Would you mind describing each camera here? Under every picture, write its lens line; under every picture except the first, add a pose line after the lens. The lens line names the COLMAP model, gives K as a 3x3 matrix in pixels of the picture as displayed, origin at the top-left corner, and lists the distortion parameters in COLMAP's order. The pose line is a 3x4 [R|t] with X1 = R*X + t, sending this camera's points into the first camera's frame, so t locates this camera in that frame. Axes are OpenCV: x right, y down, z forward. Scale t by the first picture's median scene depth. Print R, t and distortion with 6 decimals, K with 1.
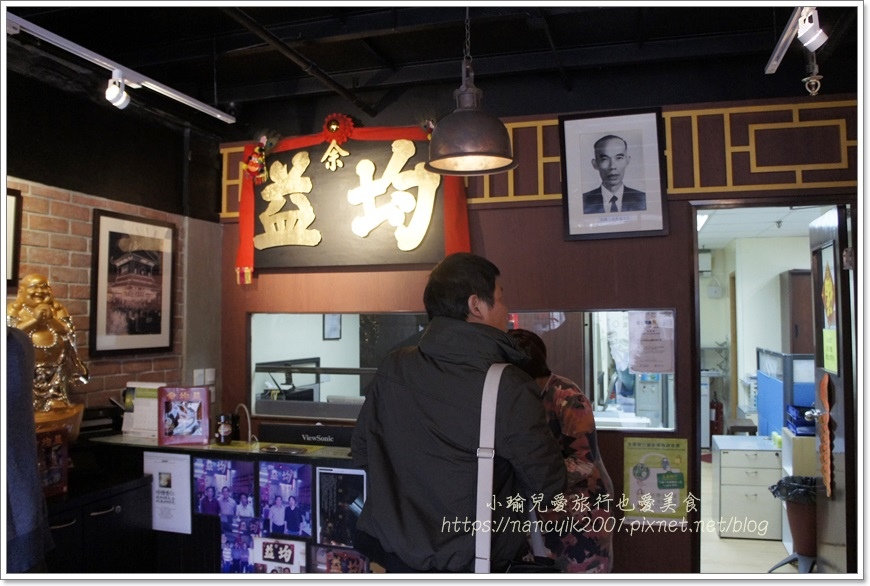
lens RADIAL K [[708.6, 0, 428.2], [0, 708.6, 289.8], [0, 0, 1]] dist [-0.149467, 0.007845]
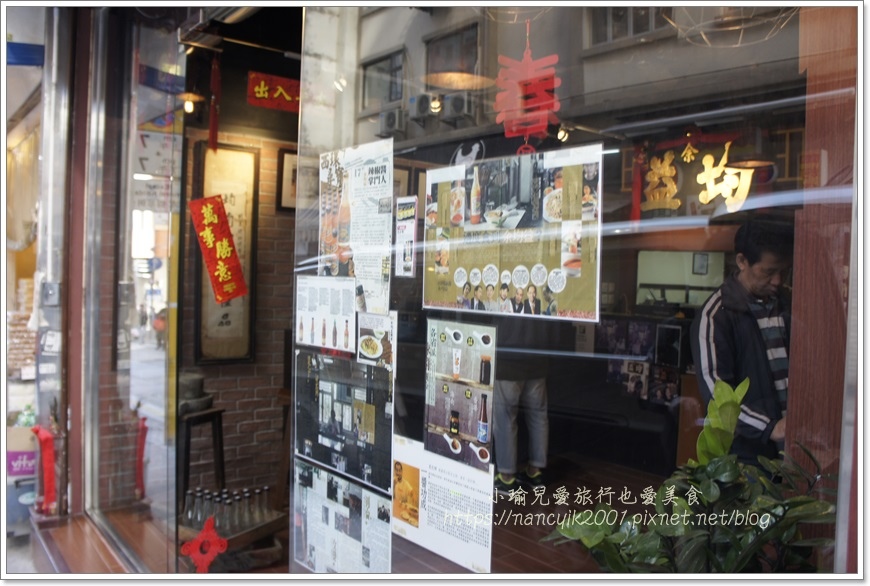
lens RADIAL K [[708.6, 0, 433.3], [0, 708.6, 290.9], [0, 0, 1]] dist [-0.149467, 0.007845]
pose [[0.837074, 0.050109, -0.544790, 0.249946], [-0.011861, 0.997225, 0.073499, 0.014113], [0.546961, -0.055062, 0.835345, -0.649423]]
